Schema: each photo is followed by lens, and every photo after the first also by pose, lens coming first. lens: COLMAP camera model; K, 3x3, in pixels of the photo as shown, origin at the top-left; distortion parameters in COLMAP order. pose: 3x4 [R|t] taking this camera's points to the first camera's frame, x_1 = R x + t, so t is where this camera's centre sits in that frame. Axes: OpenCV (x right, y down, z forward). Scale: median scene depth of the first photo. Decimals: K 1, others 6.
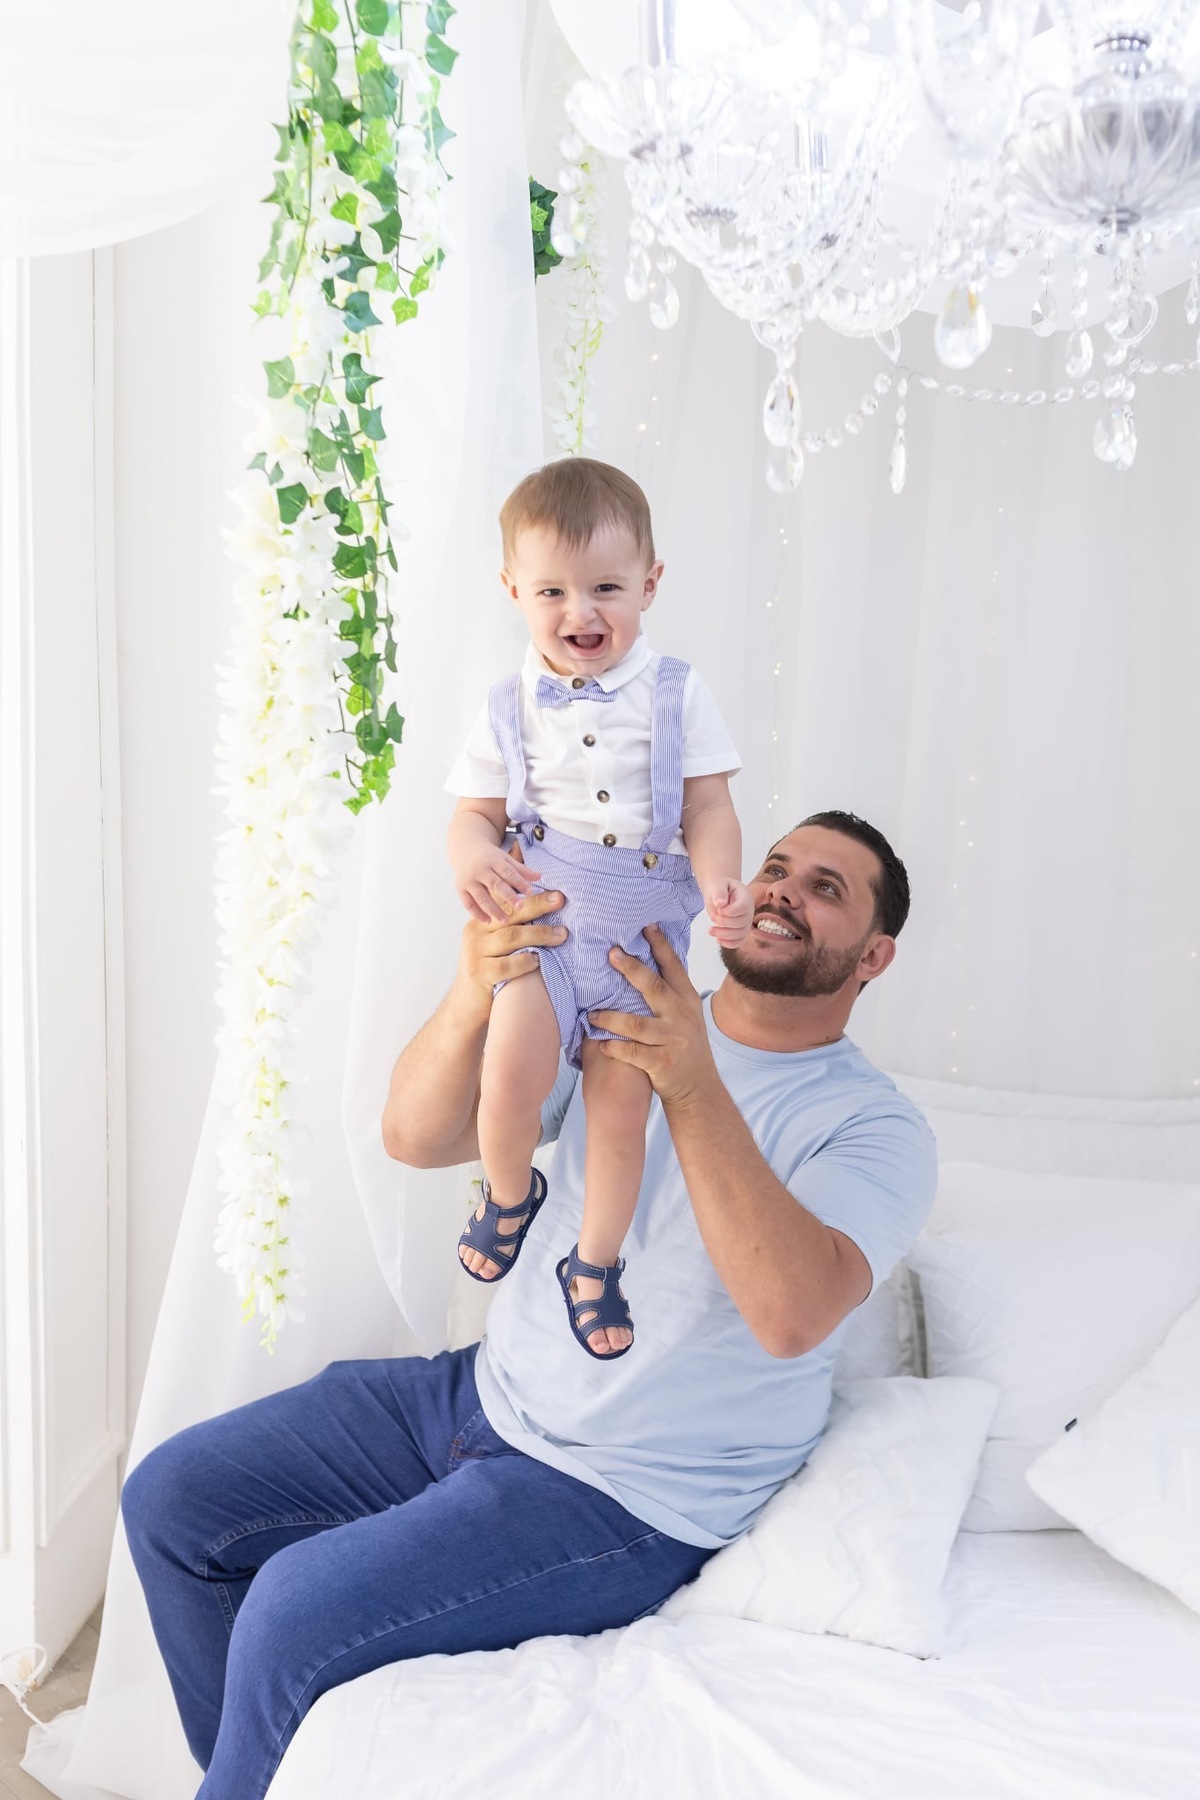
lens RADIAL K [[1971.9, 0, 610.6], [0, 1971.9, 893.6], [0, 0, 1]] dist [0.030479, 0.000000]
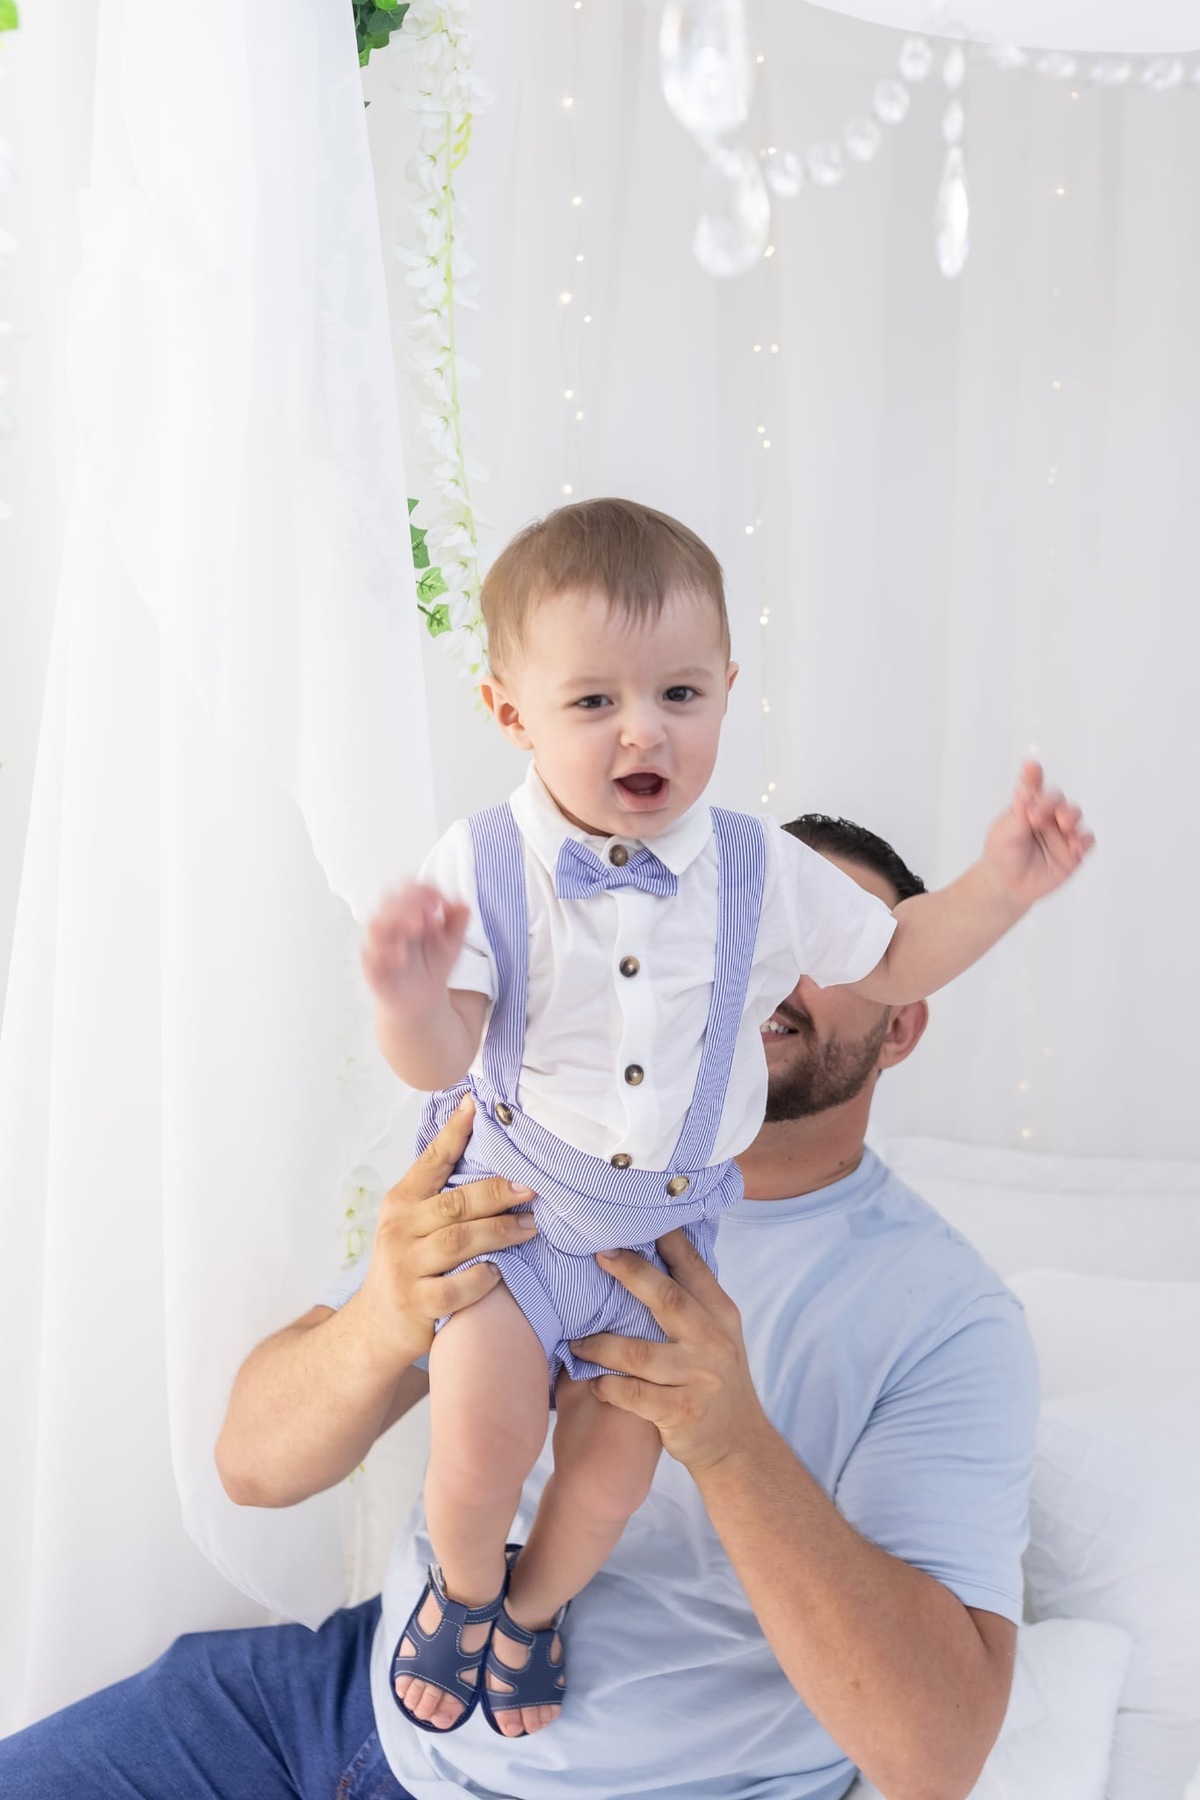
lens RADIAL K [[1971.9, 0, 587.0], [0, 1971.9, 908.4], [0, 0, 1]] dist [0.030479, 0.000000]
pose [[0.998387, -0.053031, -0.020279, 0.034323], [0.053659, 0.998054, 0.031754, -0.039485], [0.018556, -0.032791, 0.999290, 0.319680]]
